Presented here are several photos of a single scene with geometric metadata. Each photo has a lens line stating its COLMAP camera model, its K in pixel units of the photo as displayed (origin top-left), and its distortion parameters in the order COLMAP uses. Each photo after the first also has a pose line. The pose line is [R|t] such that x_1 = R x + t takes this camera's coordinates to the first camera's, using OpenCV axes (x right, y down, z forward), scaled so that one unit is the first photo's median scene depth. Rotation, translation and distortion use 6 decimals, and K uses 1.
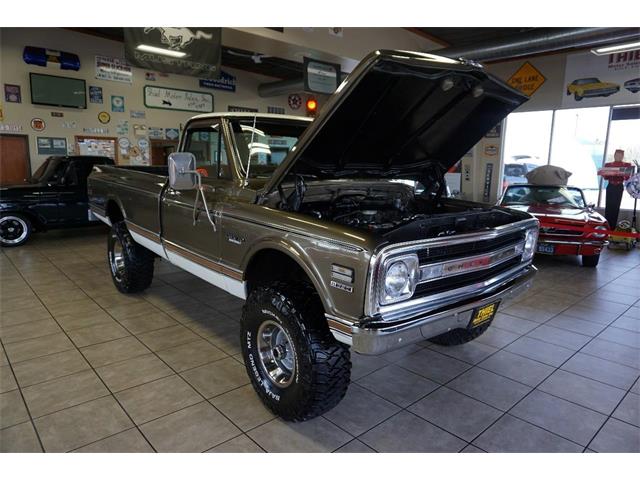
lens RADIAL K [[427.1, 0, 317.2], [0, 427.1, 242.3], [0, 0, 1]] dist [-0.042785, 0.031922]
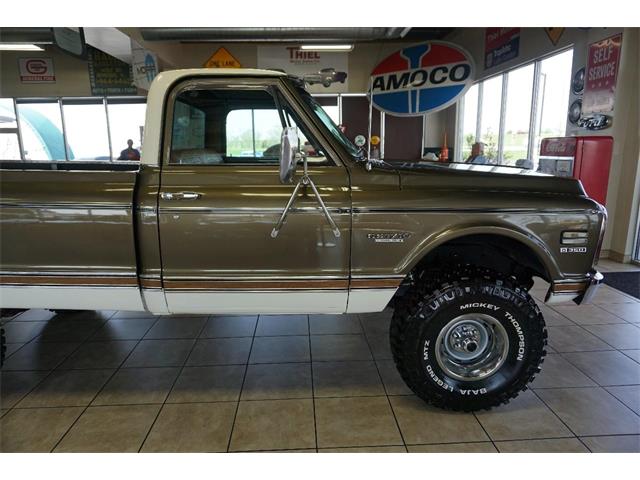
lens RADIAL K [[427.1, 0, 318.3], [0, 427.1, 237.7], [0, 0, 1]] dist [-0.042785, 0.031922]
pose [[0.632683, -0.185659, 0.751826, -0.273867], [0.165270, 0.980841, 0.103134, -0.034908], [-0.756570, 0.059004, 0.651246, 0.183675]]
